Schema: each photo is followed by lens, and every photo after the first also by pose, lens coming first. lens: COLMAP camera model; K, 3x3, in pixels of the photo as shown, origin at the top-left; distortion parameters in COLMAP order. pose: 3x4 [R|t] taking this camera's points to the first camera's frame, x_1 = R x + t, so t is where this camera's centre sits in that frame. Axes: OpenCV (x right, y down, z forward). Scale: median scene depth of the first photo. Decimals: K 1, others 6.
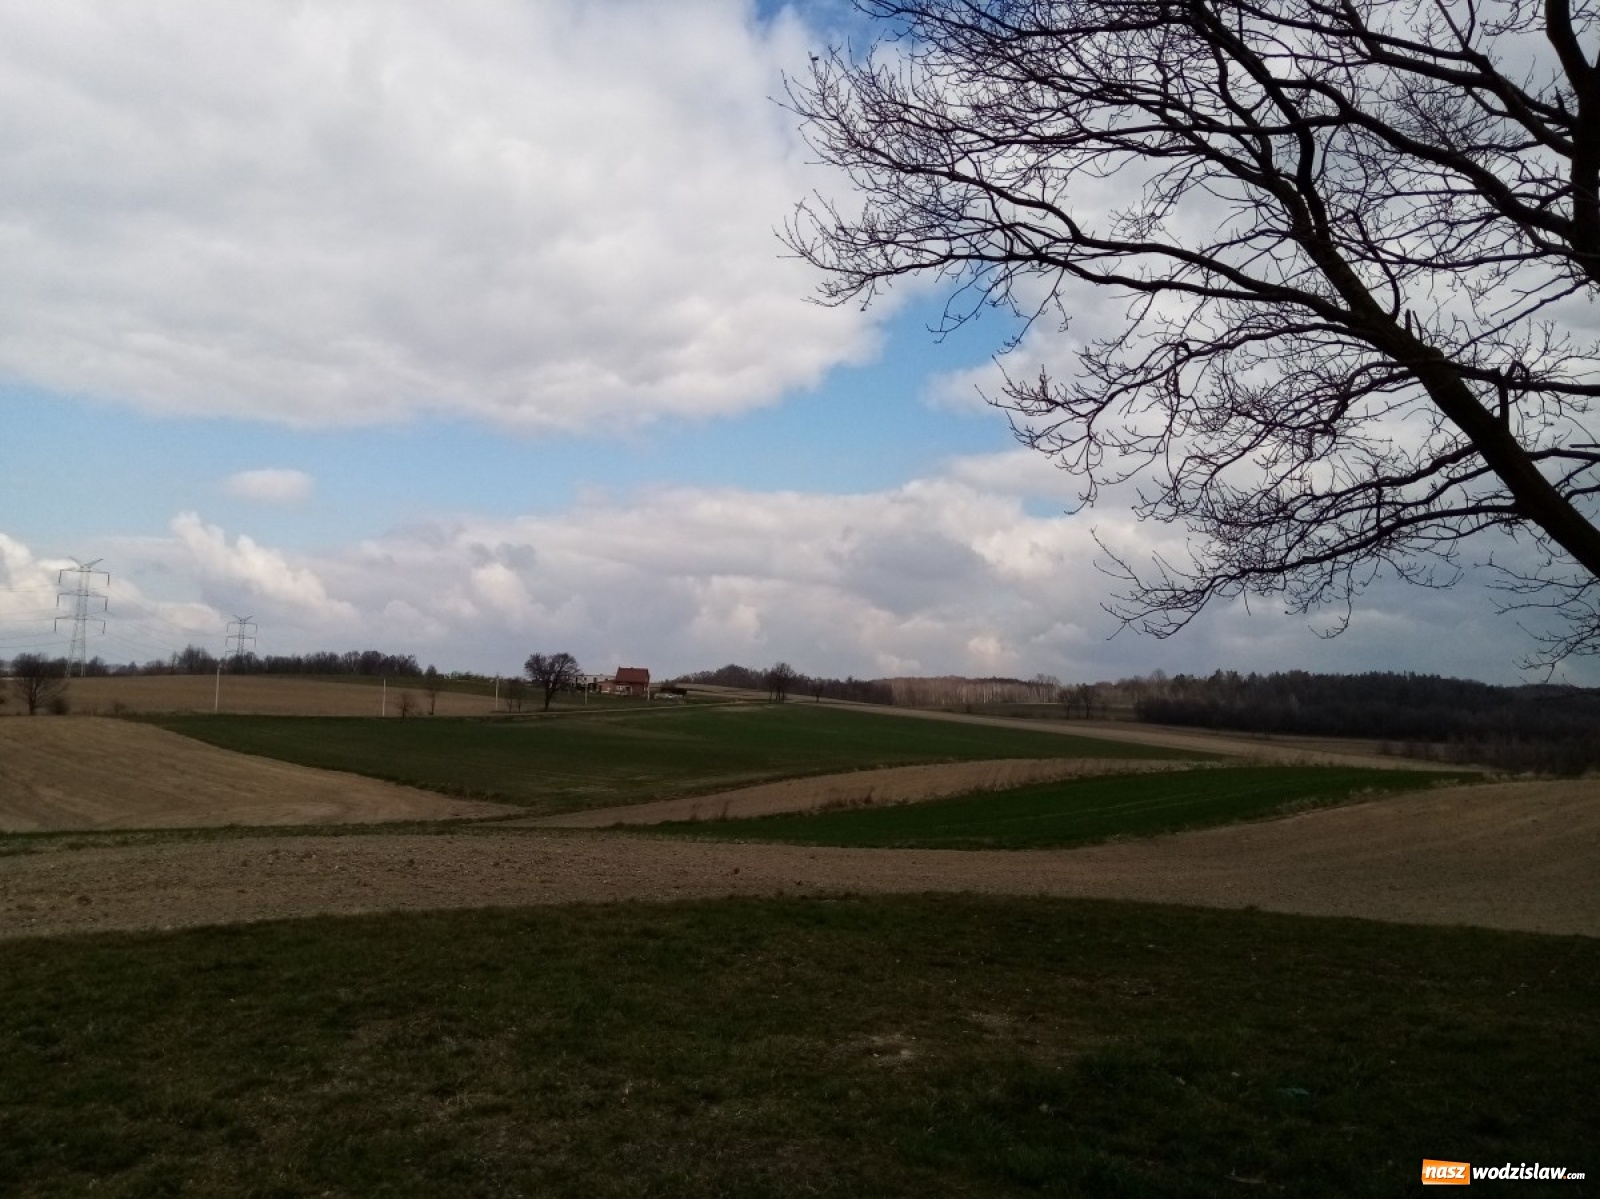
lens RADIAL K [[1250.6, 0, 825.5], [0, 1250.6, 587.8], [0, 0, 1]] dist [0.058310, -0.087651]
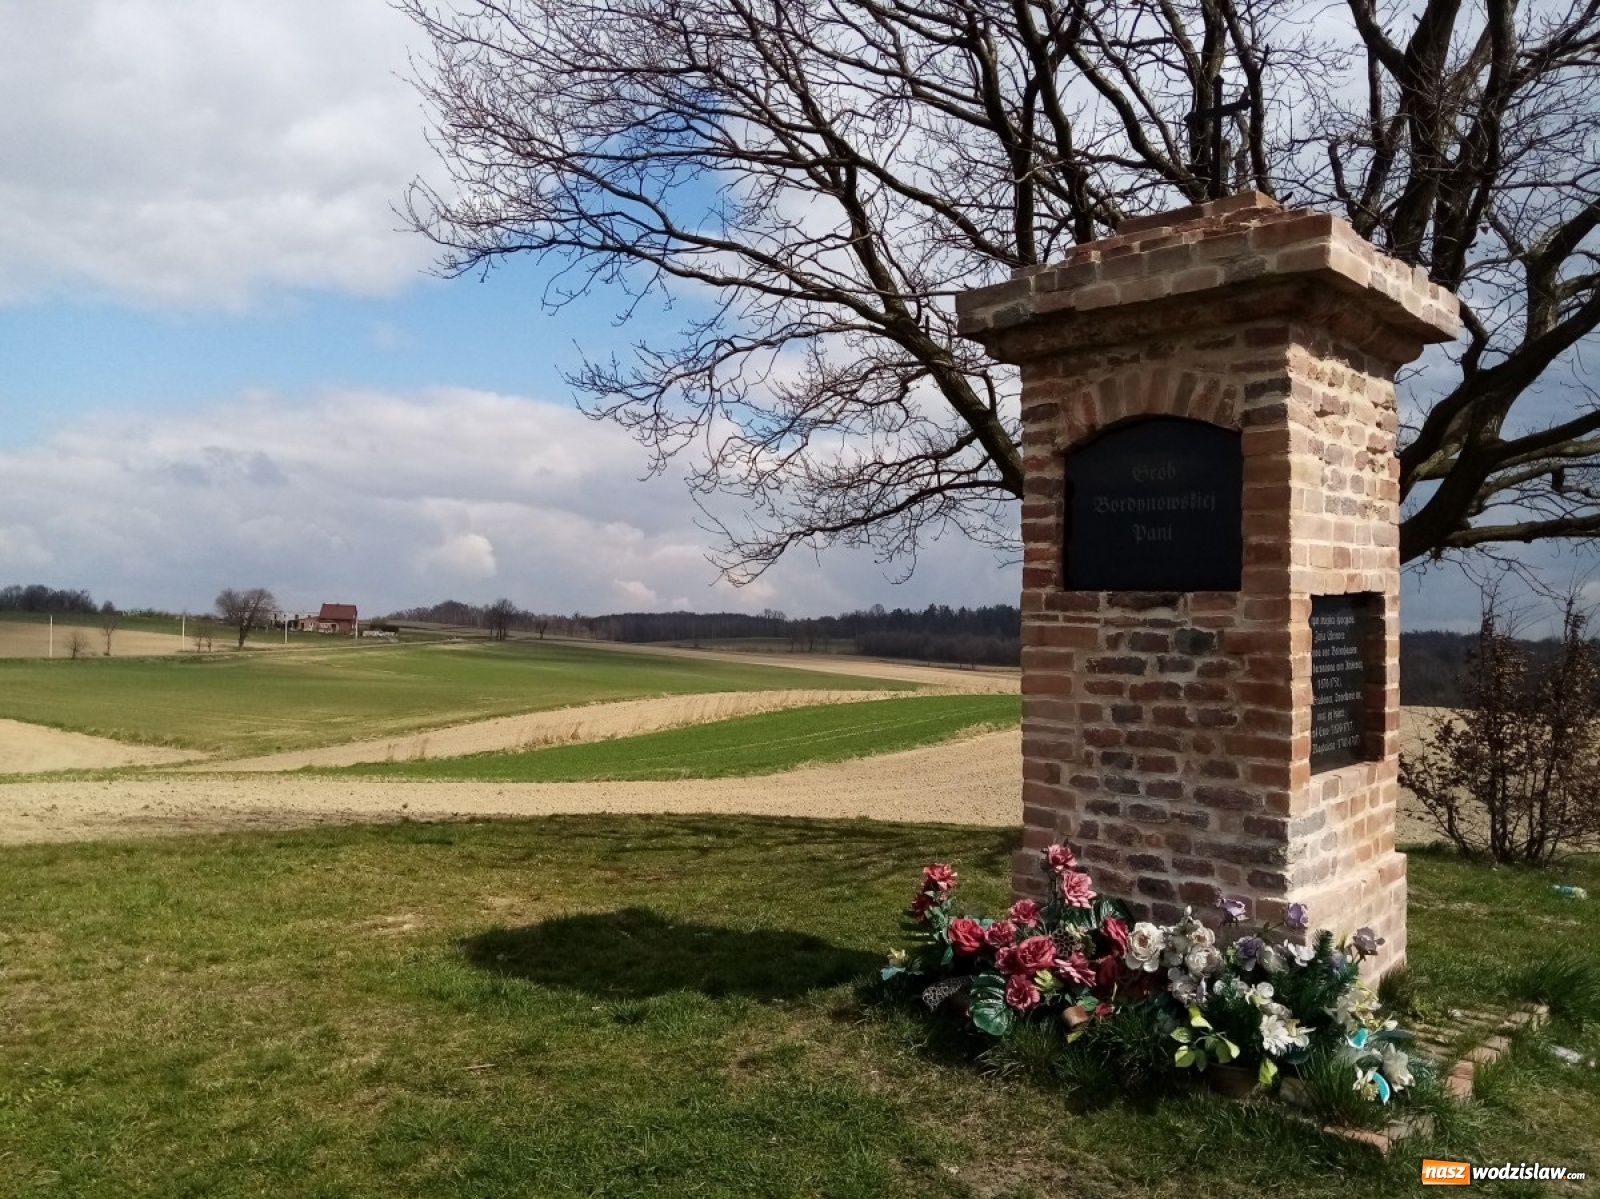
lens RADIAL K [[1250.6, 0, 808.4], [0, 1250.6, 580.2], [0, 0, 1]] dist [0.058310, -0.087651]
pose [[0.979537, 0.001935, 0.201257, 0.014355], [-0.011062, 0.998960, 0.044233, -0.002573], [-0.200962, -0.045554, 0.978539, -0.021138]]
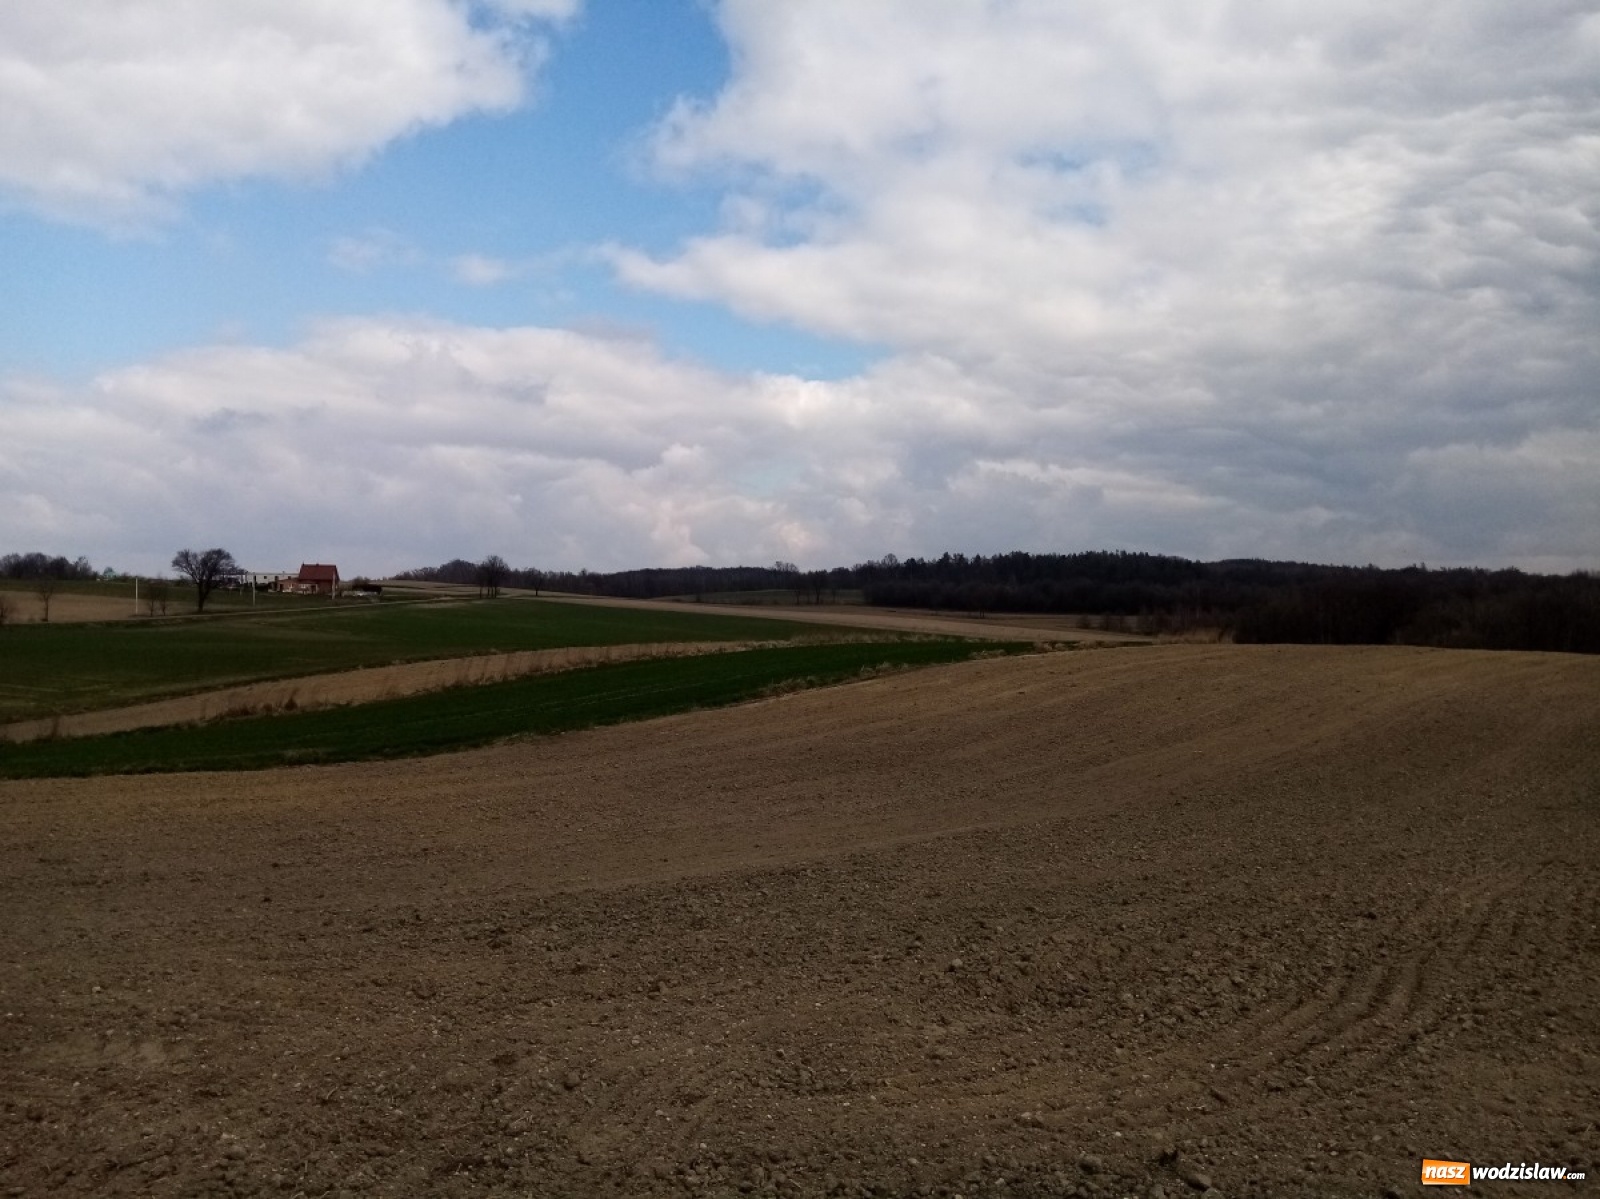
lens RADIAL K [[1250.6, 0, 808.8], [0, 1250.6, 591.5], [0, 0, 1]] dist [0.058310, -0.087651]
pose [[0.983090, -0.029119, 0.180791, 0.215067], [0.012808, 0.995792, 0.090739, 0.028194], [-0.182672, -0.086889, 0.979327, 0.155224]]
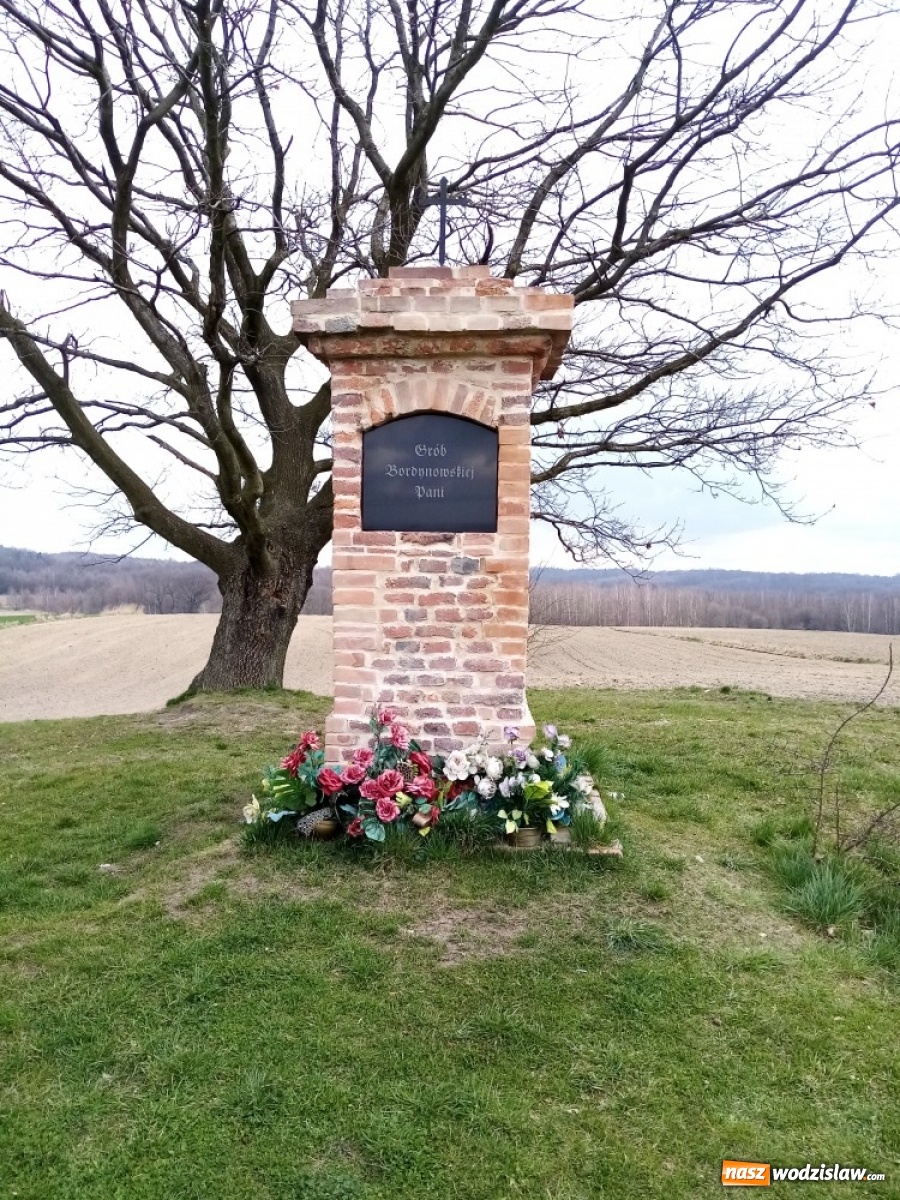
lens RADIAL K [[938.0, 0, 444.2], [0, 938.0, 602.5], [0, 0, 1]] dist [0.058310, -0.087651]
pose [[0.630982, -0.045573, 0.774457, -0.007305], [-0.055011, 0.993132, 0.103261, -0.001552], [-0.773844, -0.107760, 0.624142, -0.008970]]
